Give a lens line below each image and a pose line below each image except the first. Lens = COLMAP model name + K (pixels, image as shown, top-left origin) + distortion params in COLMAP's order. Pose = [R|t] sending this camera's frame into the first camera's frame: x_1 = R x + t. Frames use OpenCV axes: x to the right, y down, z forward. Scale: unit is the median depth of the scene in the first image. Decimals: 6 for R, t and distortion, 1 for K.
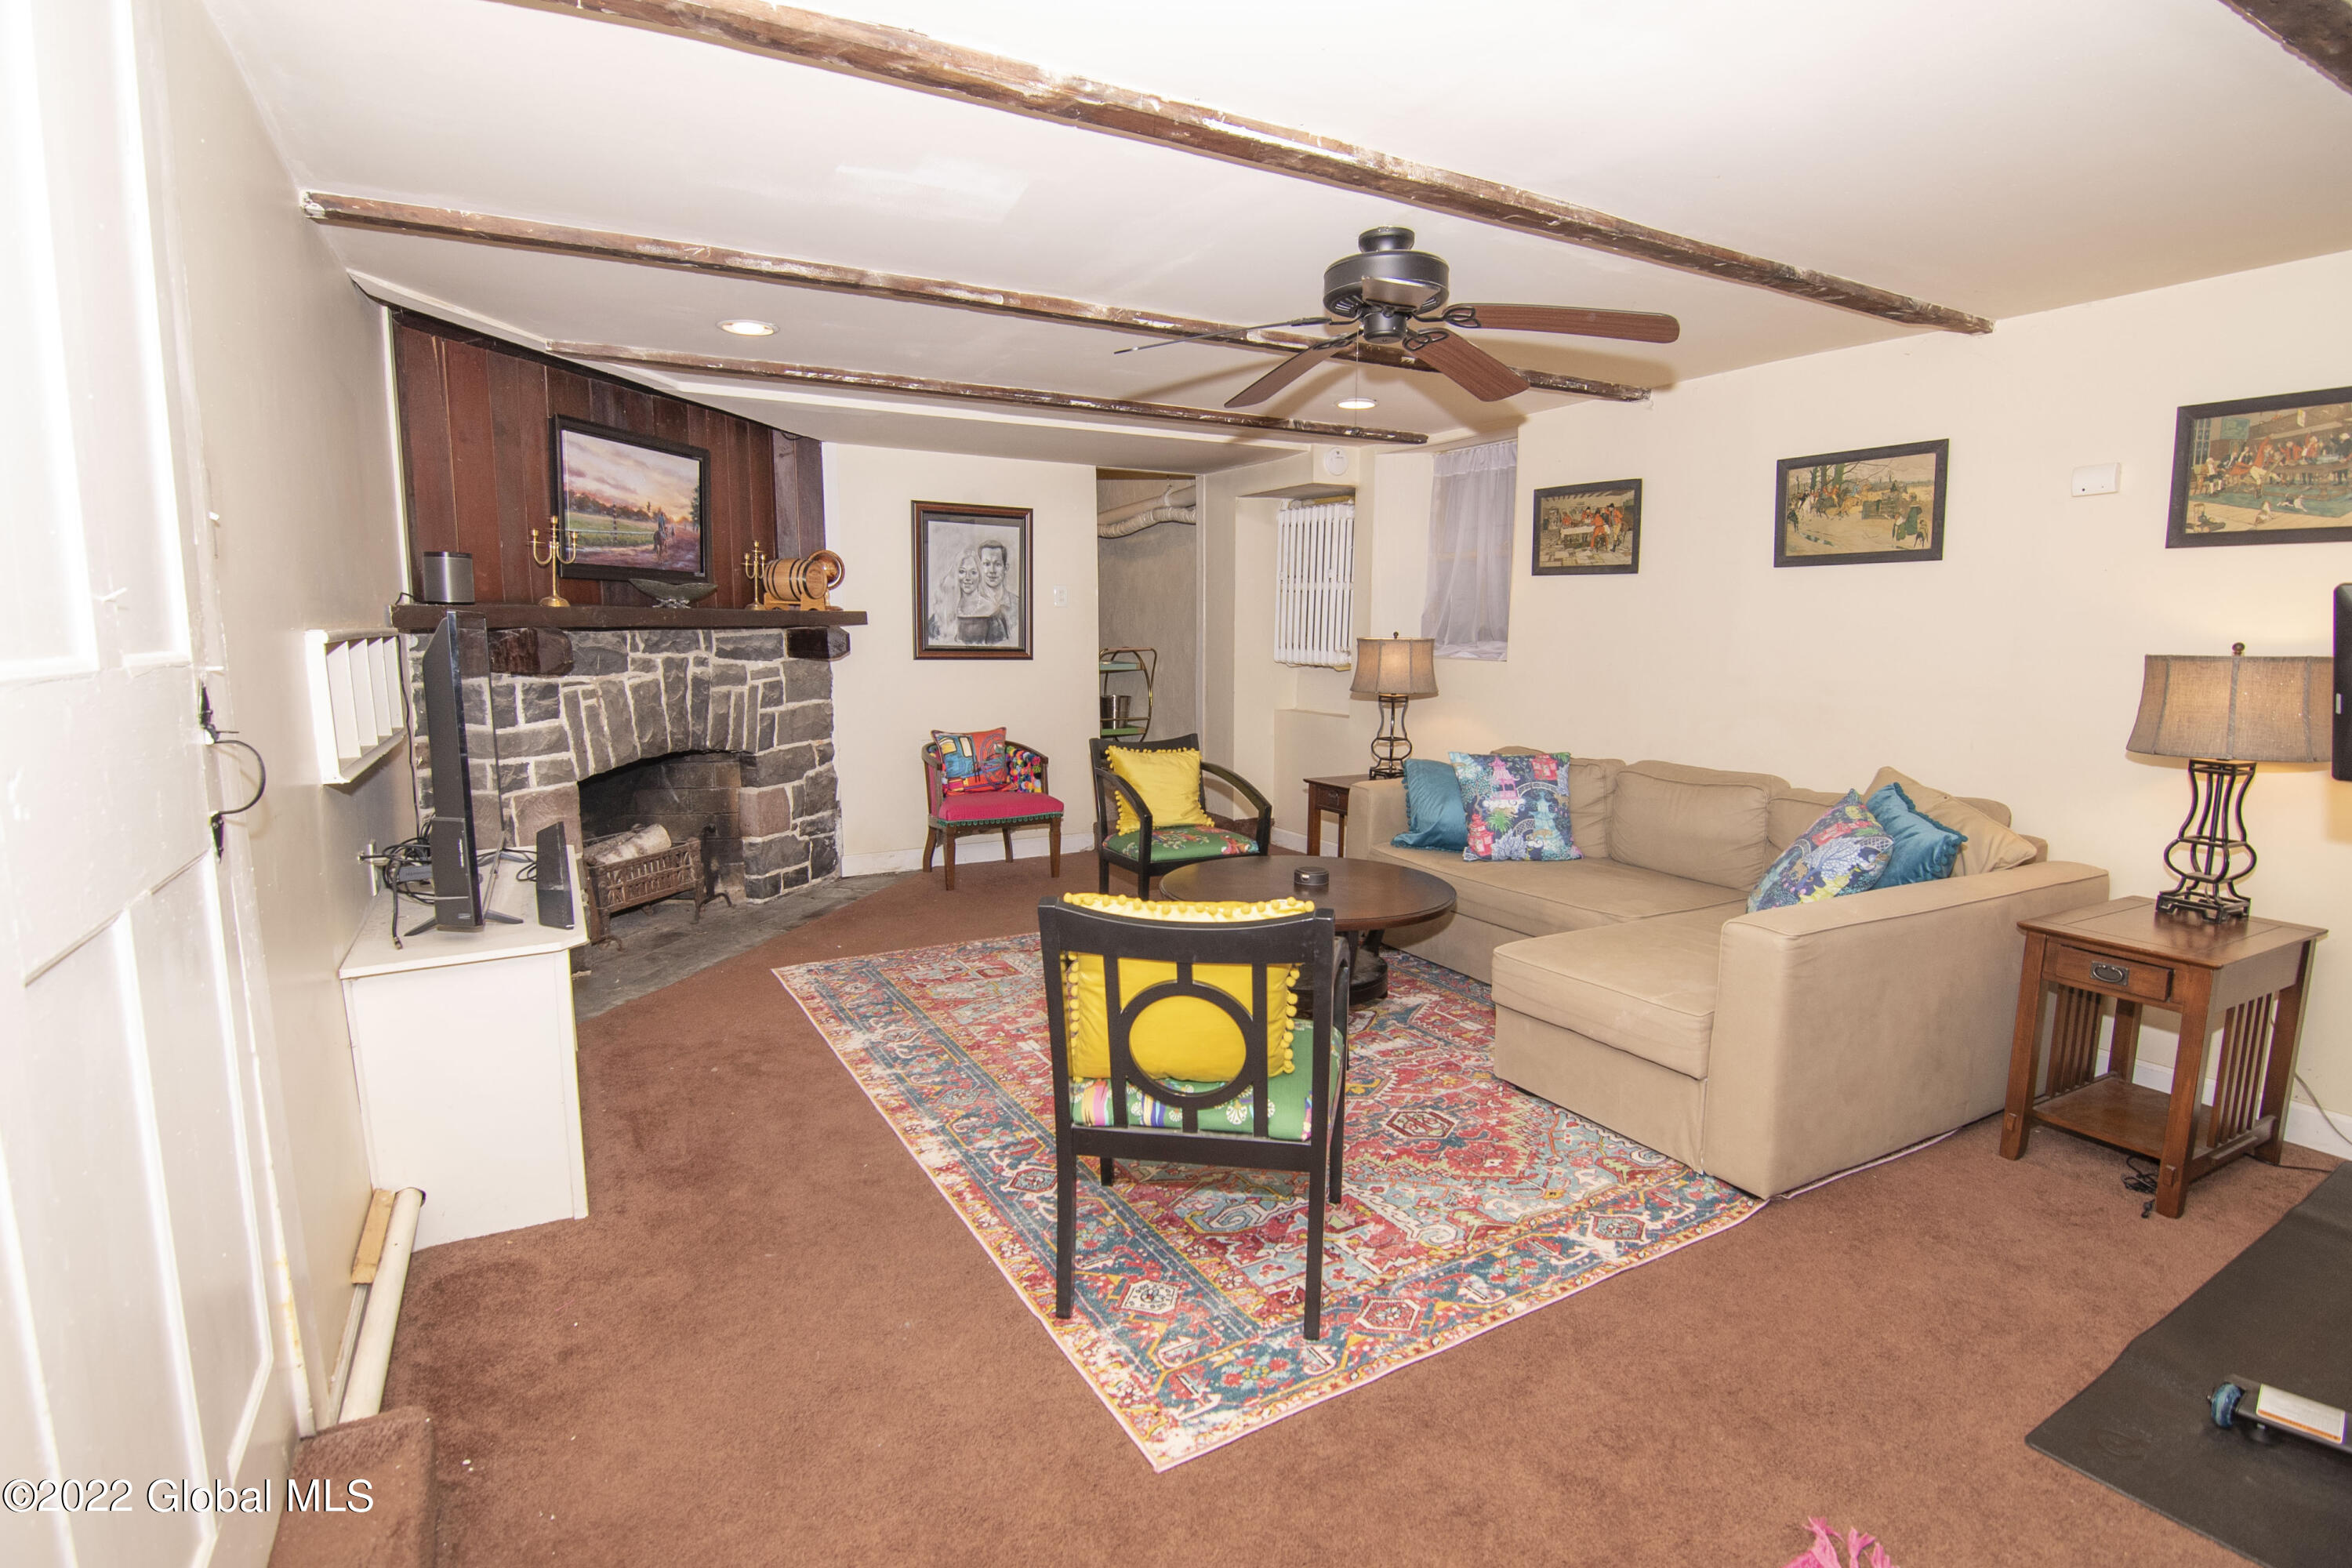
lens RADIAL K [[1131.8, 0, 1176.0], [0, 1131.8, 784.0], [0, 0, 1]] dist [-0.013847, -0.001019]
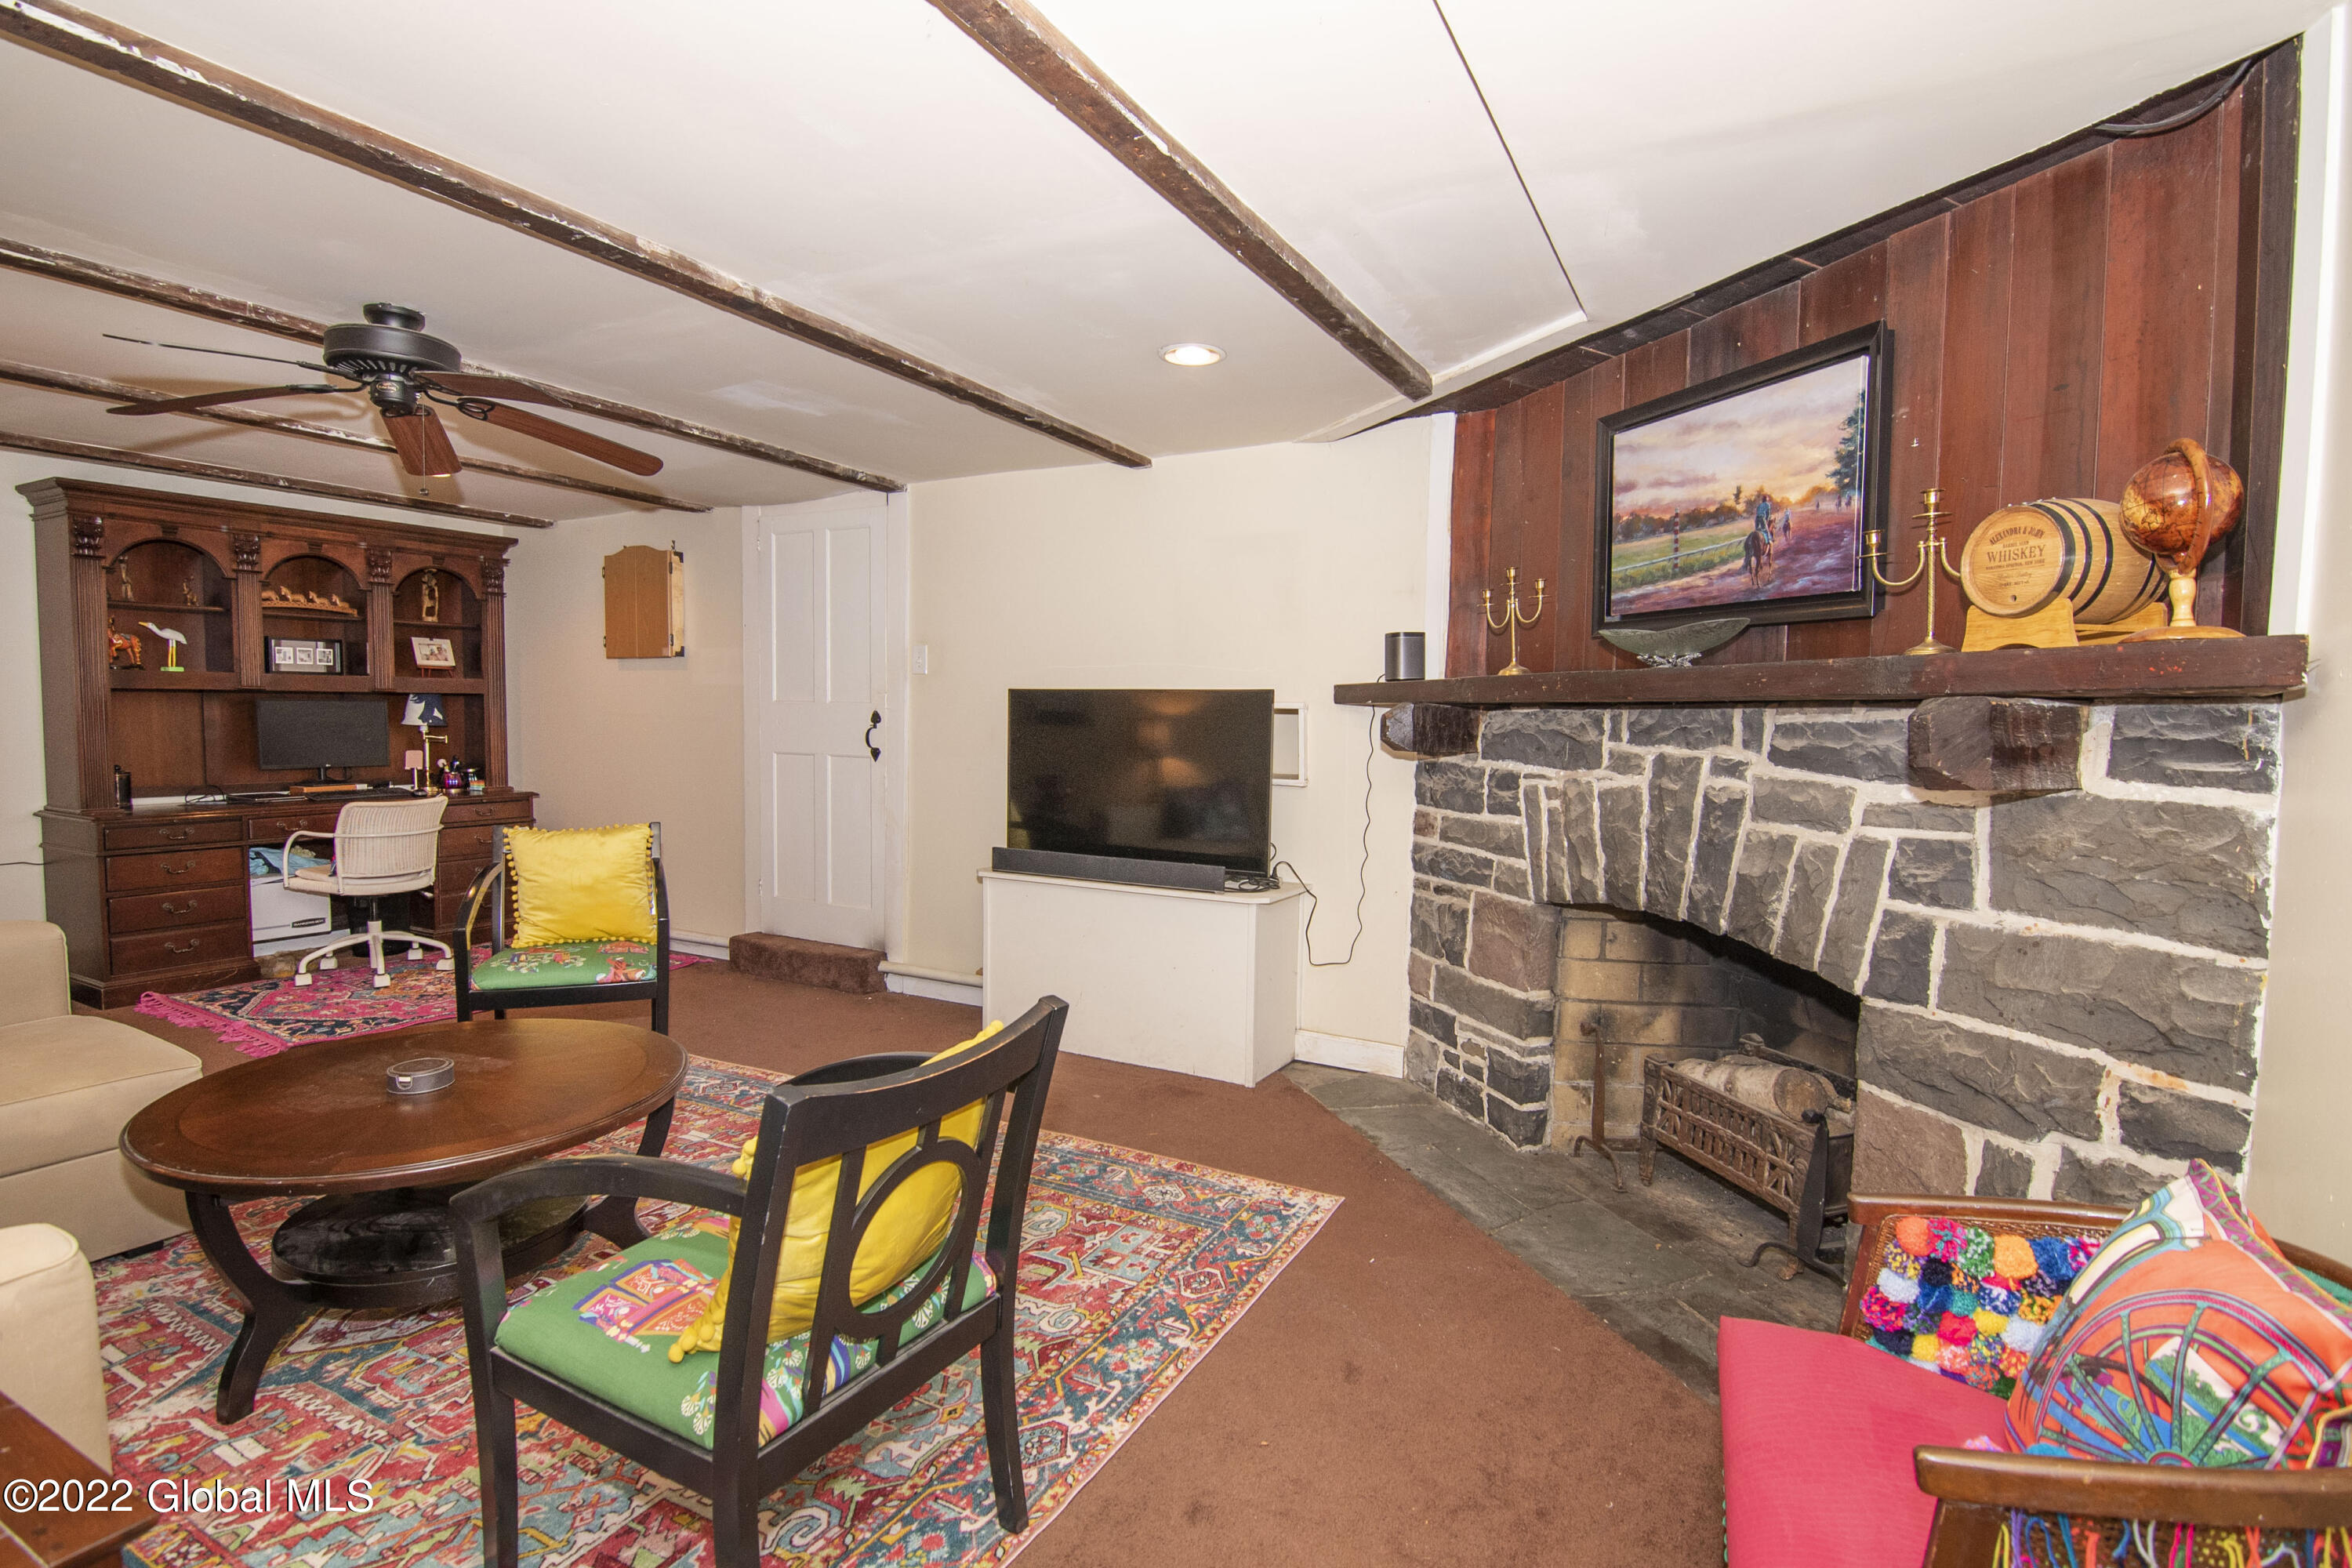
lens RADIAL K [[1131.8, 0, 1176.0], [0, 1131.8, 784.0], [0, 0, 1]] dist [-0.013847, -0.001019]
pose [[-0.842365, 0.018587, -0.538587, 0.083214], [-0.091520, 0.979954, 0.176957, -0.179638], [0.531080, 0.198354, -0.823778, 1.366483]]
